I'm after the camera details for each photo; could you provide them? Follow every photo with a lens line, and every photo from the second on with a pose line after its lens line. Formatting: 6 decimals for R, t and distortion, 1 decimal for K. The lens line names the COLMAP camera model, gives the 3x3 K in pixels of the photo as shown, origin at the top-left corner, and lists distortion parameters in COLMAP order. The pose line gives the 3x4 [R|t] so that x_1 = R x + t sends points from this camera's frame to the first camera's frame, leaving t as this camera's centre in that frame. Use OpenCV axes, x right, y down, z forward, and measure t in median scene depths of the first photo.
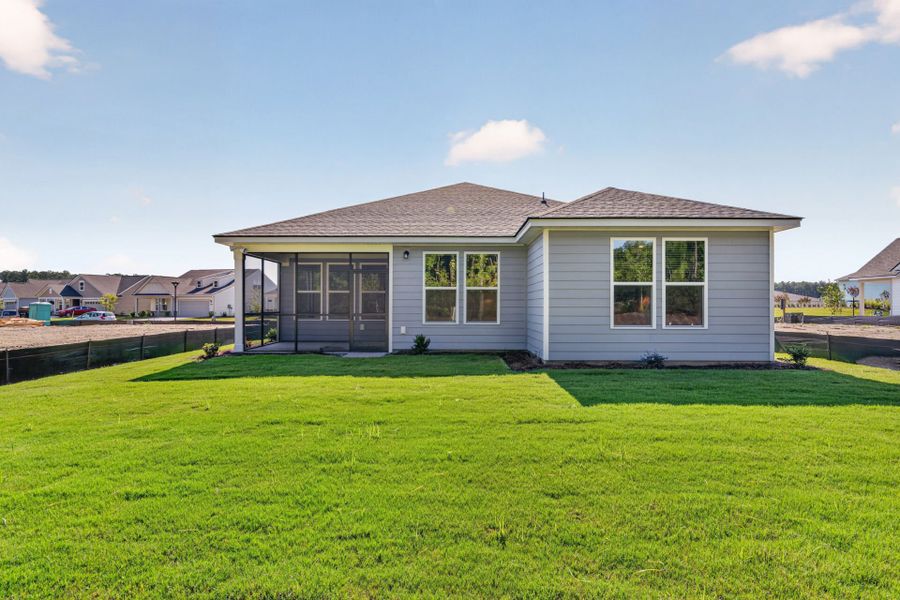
lens RADIAL K [[351.9, 0, 452.0], [0, 351.9, 303.1], [0, 0, 1]] dist [-0.003736, 0.000506]
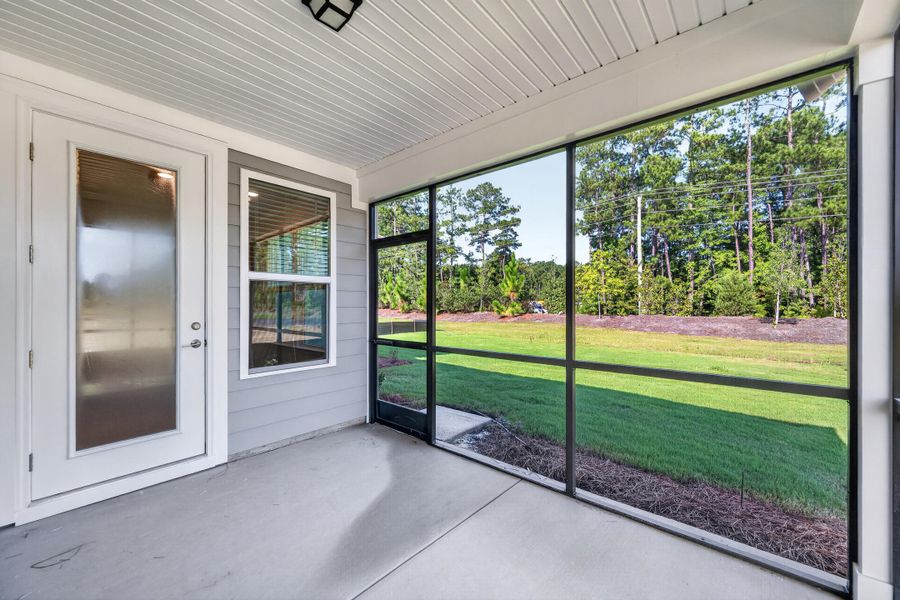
lens RADIAL K [[351.9, 0, 445.8], [0, 351.9, 300.7], [0, 0, 1]] dist [-0.003736, 0.000506]
pose [[0.651823, 0.006735, 0.758341, 0.430665], [-0.006208, 0.999974, -0.003545, -0.023499], [-0.758346, -0.002398, 0.651848, 0.523897]]
